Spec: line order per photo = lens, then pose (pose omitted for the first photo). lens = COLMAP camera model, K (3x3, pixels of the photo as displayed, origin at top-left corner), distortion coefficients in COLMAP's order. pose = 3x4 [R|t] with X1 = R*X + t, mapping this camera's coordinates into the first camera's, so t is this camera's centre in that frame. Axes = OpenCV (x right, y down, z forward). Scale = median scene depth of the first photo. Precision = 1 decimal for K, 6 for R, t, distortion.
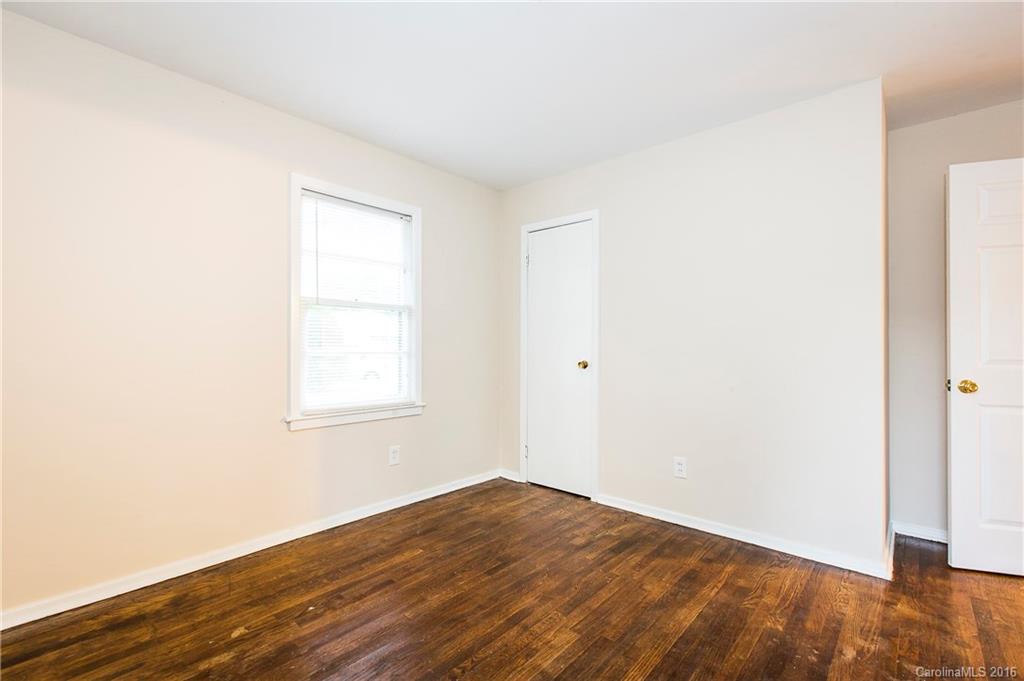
lens RADIAL K [[459.5, 0, 518.4], [0, 459.5, 341.9], [0, 0, 1]] dist [0.002712, -0.001504]
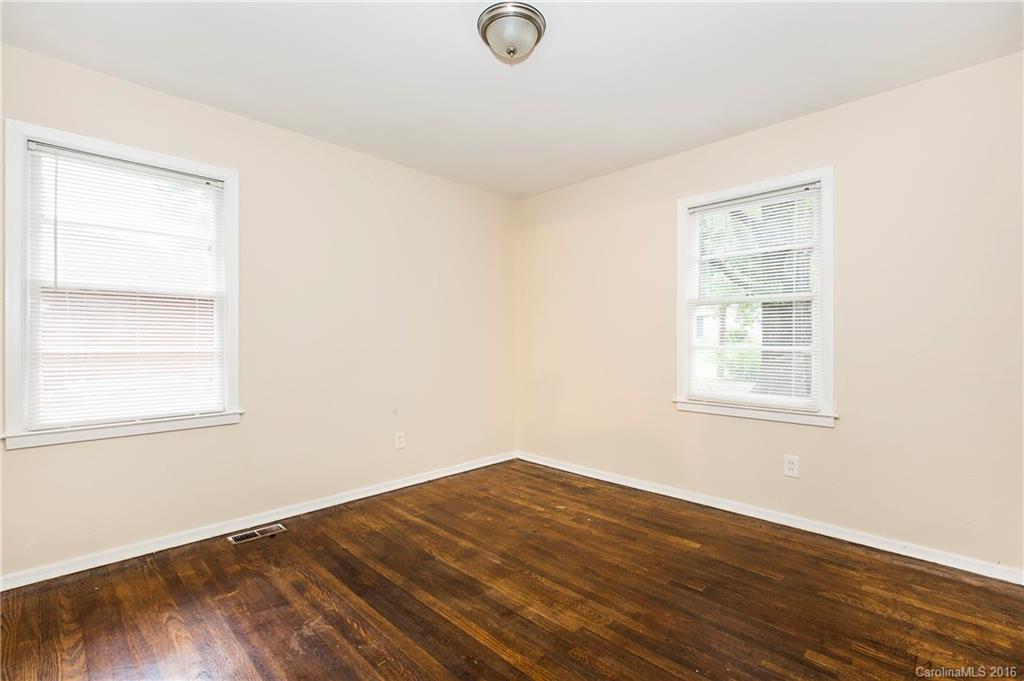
lens RADIAL K [[459.5, 0, 508.5], [0, 459.5, 345.0], [0, 0, 1]] dist [0.002712, -0.001504]
pose [[-0.062110, 0.005480, -0.998054, 0.753775], [0.007028, 0.999963, 0.005053, 0.010965], [0.998045, -0.006700, -0.062146, 0.620939]]
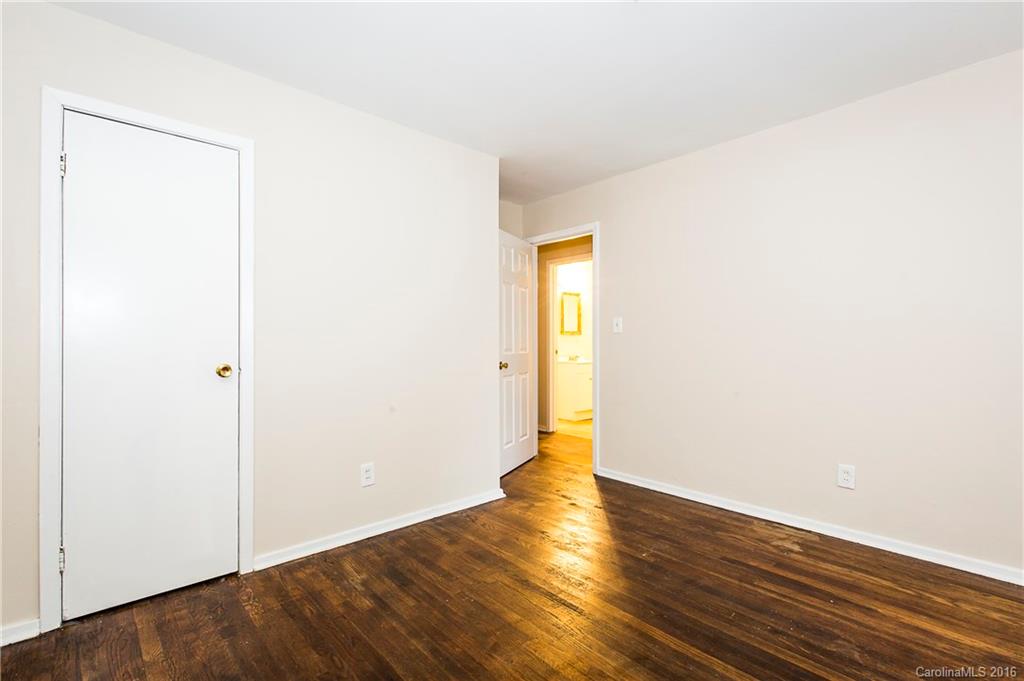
lens RADIAL K [[459.5, 0, 513.0], [0, 459.5, 337.2], [0, 0, 1]] dist [0.002712, -0.001504]
pose [[0.119283, 0.009776, 0.992812, -0.573006], [-0.003073, 0.999950, -0.009477, 0.010208], [-0.992856, -0.001920, 0.119307, 0.668291]]
